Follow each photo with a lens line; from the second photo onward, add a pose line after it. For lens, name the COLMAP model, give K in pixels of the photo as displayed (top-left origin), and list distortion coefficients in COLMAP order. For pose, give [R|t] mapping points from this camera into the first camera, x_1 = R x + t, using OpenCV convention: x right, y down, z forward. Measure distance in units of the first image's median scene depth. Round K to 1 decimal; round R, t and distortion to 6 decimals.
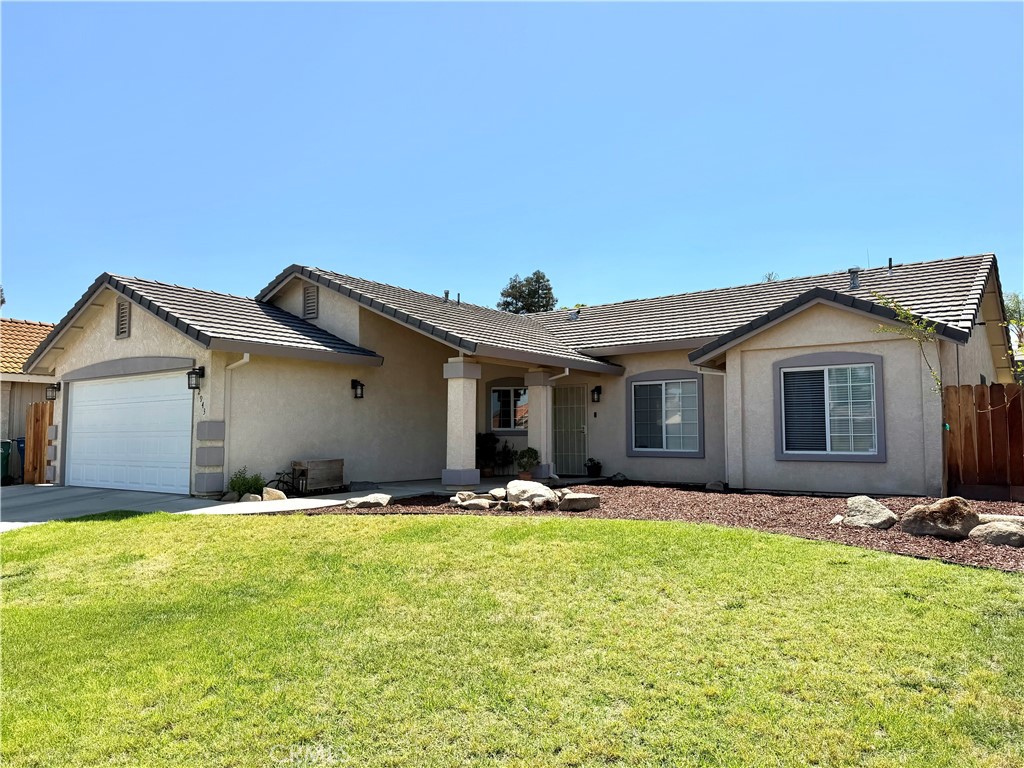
lens RADIAL K [[754.3, 0, 511.8], [0, 754.3, 383.0], [0, 0, 1]] dist [0.053363, -0.000894]
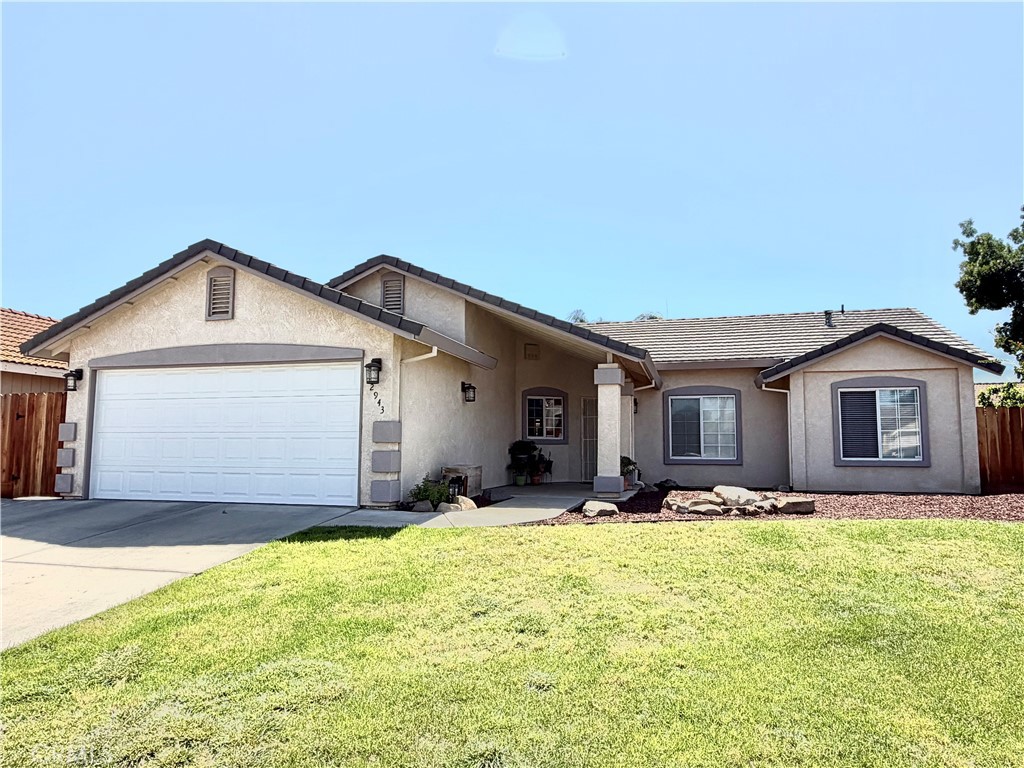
lens RADIAL K [[681.2, 0, 512.0], [0, 681.2, 390.7], [0, 0, 1]] dist [-0.000716, -0.001914]
pose [[0.927644, 0.040366, 0.371279, -0.520206], [-0.034919, 0.999161, -0.021383, 0.024993], [-0.371830, 0.006871, 0.928275, 0.206678]]
